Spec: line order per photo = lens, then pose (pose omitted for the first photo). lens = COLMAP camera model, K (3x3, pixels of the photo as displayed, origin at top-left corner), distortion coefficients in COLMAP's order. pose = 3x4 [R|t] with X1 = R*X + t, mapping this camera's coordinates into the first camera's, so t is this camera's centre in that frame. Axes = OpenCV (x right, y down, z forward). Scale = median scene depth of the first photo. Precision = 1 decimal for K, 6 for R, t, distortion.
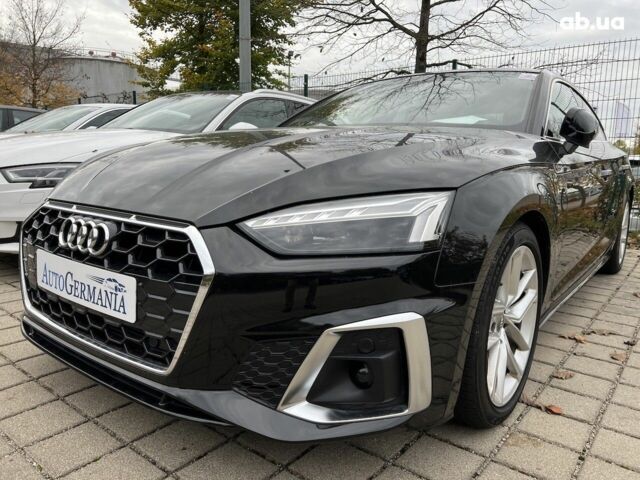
lens RADIAL K [[480.1, 0, 328.3], [0, 480.1, 237.9], [0, 0, 1]] dist [0.060486, -0.068905]
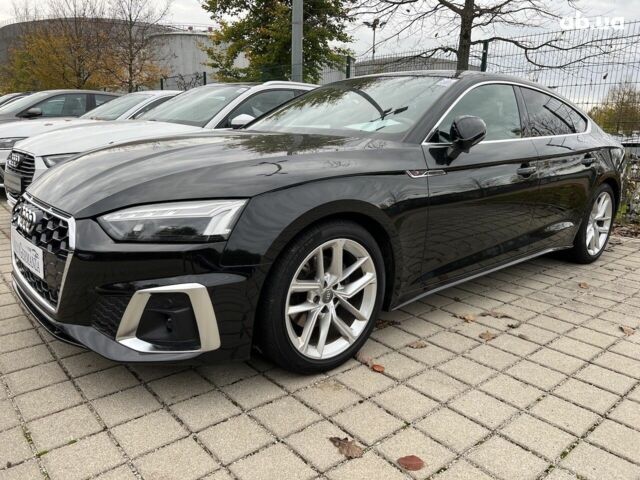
lens RADIAL K [[480.1, 0, 322.0], [0, 480.1, 238.1], [0, 0, 1]] dist [0.060486, -0.068905]
pose [[0.980251, 0.046848, -0.192131, 0.672314], [-0.034998, 0.997296, 0.064613, -0.074052], [0.194638, -0.056613, 0.979240, -0.292436]]
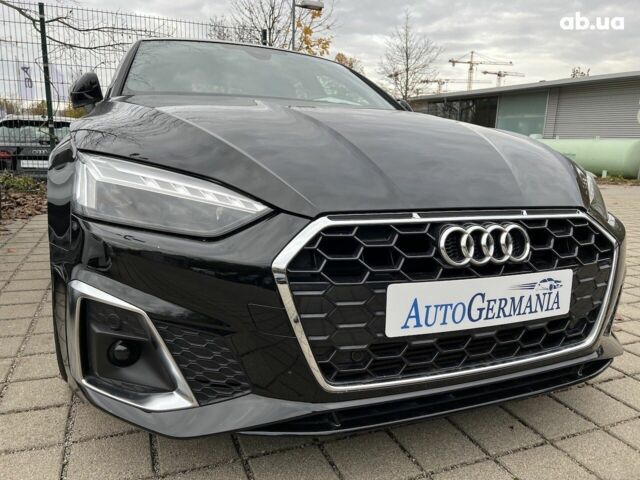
lens RADIAL K [[480.1, 0, 324.5], [0, 480.1, 239.3], [0, 0, 1]] dist [0.060486, -0.068905]
pose [[0.494025, -0.181167, 0.850363, -1.330991], [0.113730, 0.983112, 0.143377, -0.162125], [-0.861977, 0.025881, 0.506286, 0.817990]]
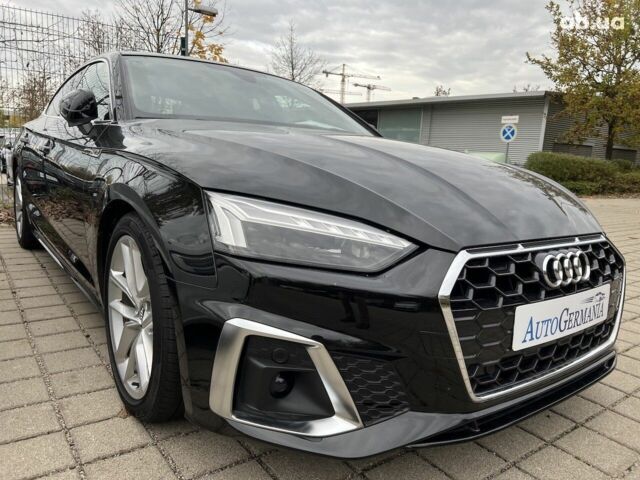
lens RADIAL K [[480.1, 0, 325.4], [0, 480.1, 236.7], [0, 0, 1]] dist [0.060486, -0.068905]
pose [[0.264904, -0.175593, 0.948153, -1.576139], [0.100292, 0.982965, 0.154019, -0.273840], [-0.959045, 0.054292, 0.278001, 1.192331]]
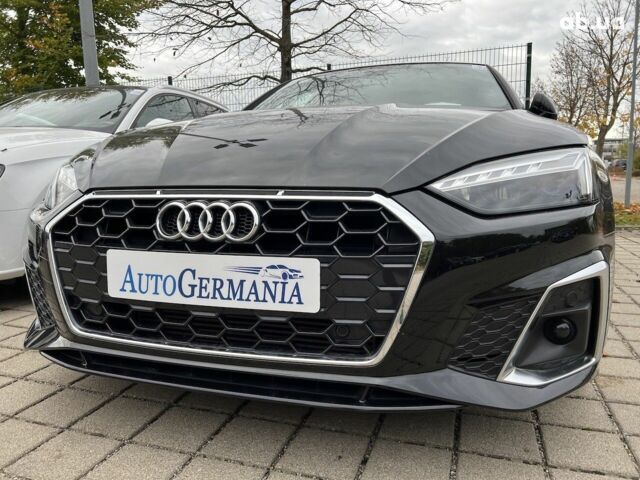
lens RADIAL K [[480.1, 0, 321.6], [0, 480.1, 237.4], [0, 0, 1]] dist [0.060486, -0.068905]
pose [[0.942071, -0.086774, 0.323994, -0.583385], [0.094776, 0.995458, -0.008971, 0.047114], [-0.321744, 0.039159, 0.946017, 0.175837]]
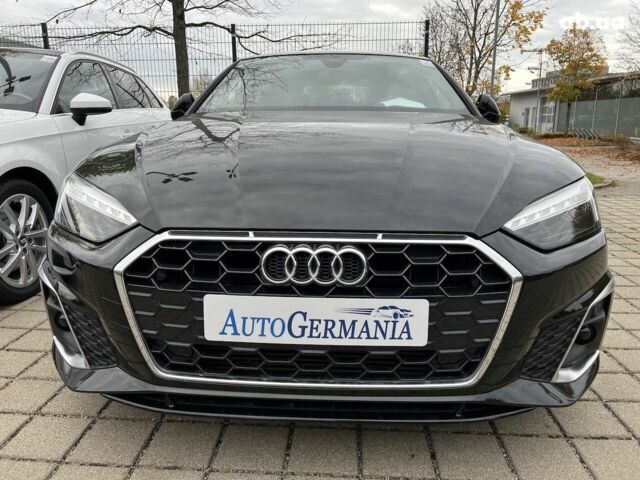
lens RADIAL K [[480.1, 0, 320.5], [0, 480.1, 229.2], [0, 0, 1]] dist [0.060486, -0.068905]
pose [[0.824133, -0.148822, 0.546496, -0.944421], [0.111244, 0.988601, 0.101457, -0.153551], [-0.555365, -0.022820, 0.831294, 0.288353]]
